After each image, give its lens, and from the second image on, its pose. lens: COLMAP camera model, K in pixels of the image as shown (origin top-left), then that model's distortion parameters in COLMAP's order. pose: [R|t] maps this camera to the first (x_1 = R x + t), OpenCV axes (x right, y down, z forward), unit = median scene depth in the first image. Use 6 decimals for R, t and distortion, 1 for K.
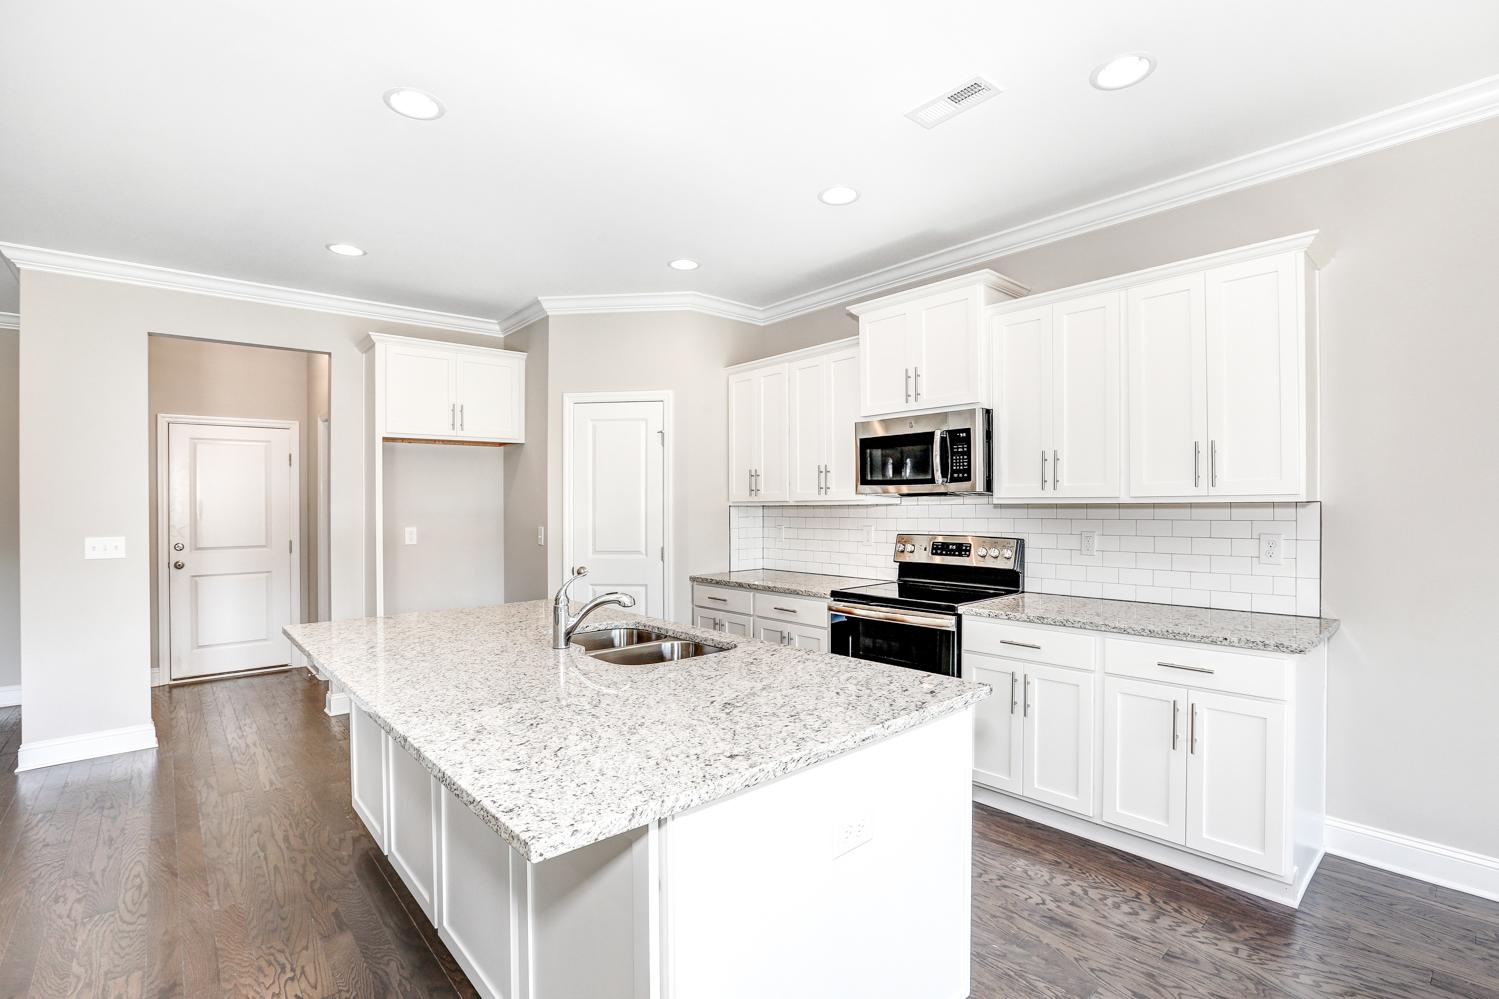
lens RADIAL K [[691.8, 0, 743.2], [0, 691.8, 504.8], [0, 0, 1]] dist [-0.020034, 0.002135]
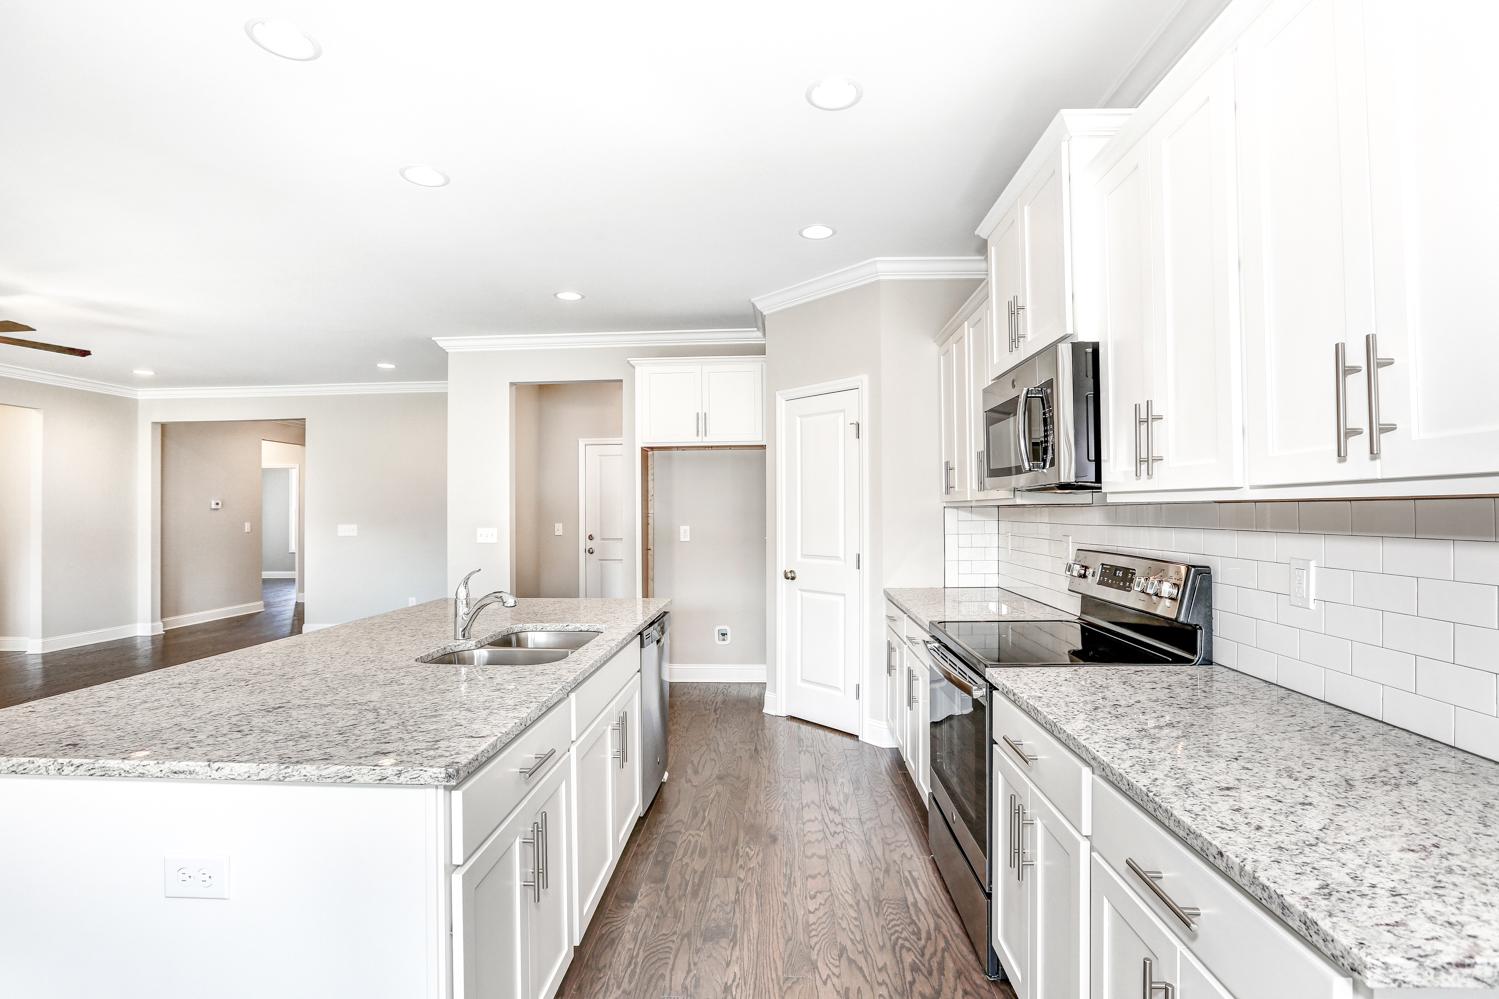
lens RADIAL K [[691.8, 0, 749.2], [0, 691.8, 503.1], [0, 0, 1]] dist [-0.020034, 0.002135]
pose [[0.721729, -0.003120, -0.692169, 0.486526], [-0.001338, 0.999982, -0.005903, 0.003154], [0.692174, 0.005187, 0.721712, 0.334276]]
